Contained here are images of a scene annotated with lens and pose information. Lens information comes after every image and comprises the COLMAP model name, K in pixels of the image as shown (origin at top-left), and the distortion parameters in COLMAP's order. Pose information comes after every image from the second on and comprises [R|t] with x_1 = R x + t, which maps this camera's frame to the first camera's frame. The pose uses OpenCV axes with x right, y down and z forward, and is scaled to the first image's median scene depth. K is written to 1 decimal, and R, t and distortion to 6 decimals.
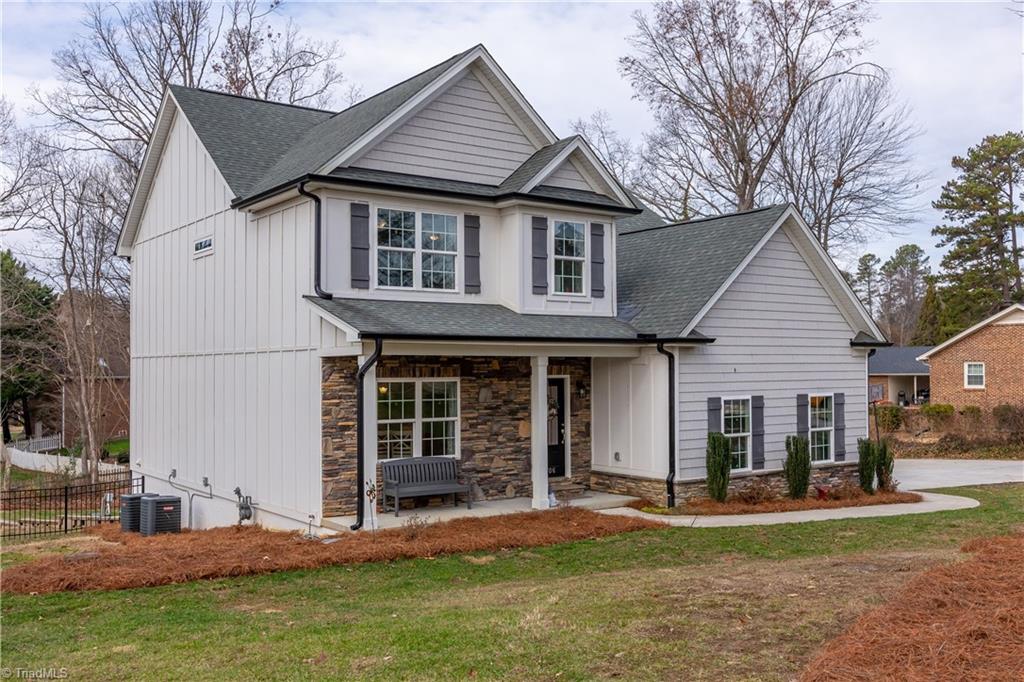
lens RADIAL K [[950.1, 0, 512.0], [0, 950.1, 352.2], [0, 0, 1]] dist [-0.005807, -0.001989]
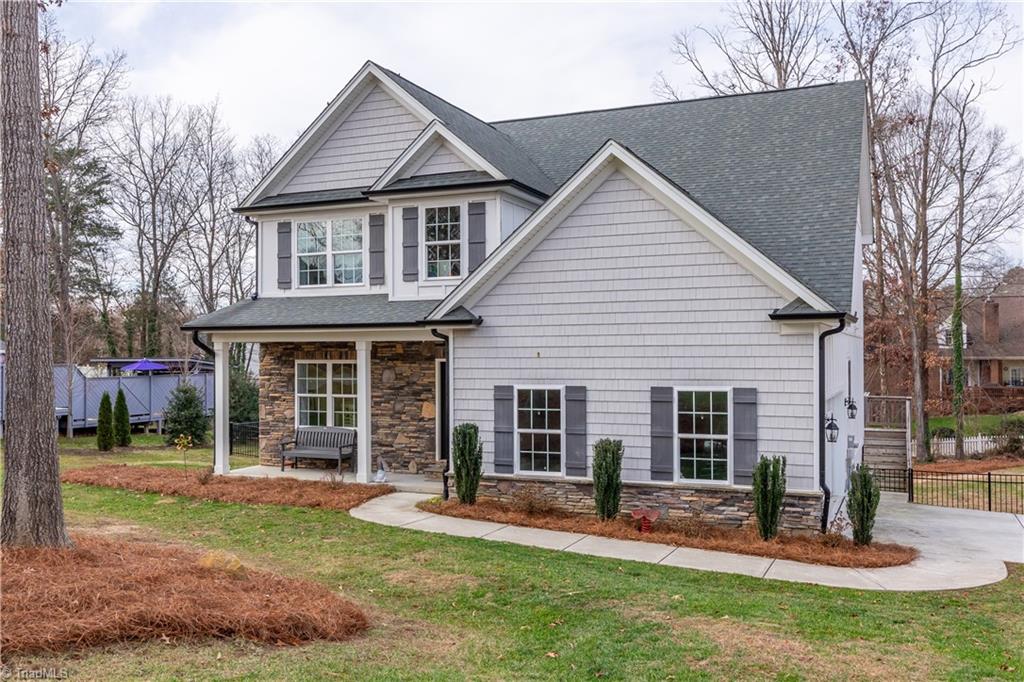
lens RADIAL K [[927.3, 0, 512.0], [0, 927.3, 341.0], [0, 0, 1]] dist [-0.003652, -0.000955]
pose [[0.502345, -0.008170, -0.864629, 0.970784], [0.016726, 0.999860, 0.000270, 0.006358], [0.864506, -0.014597, 0.502411, 0.584026]]
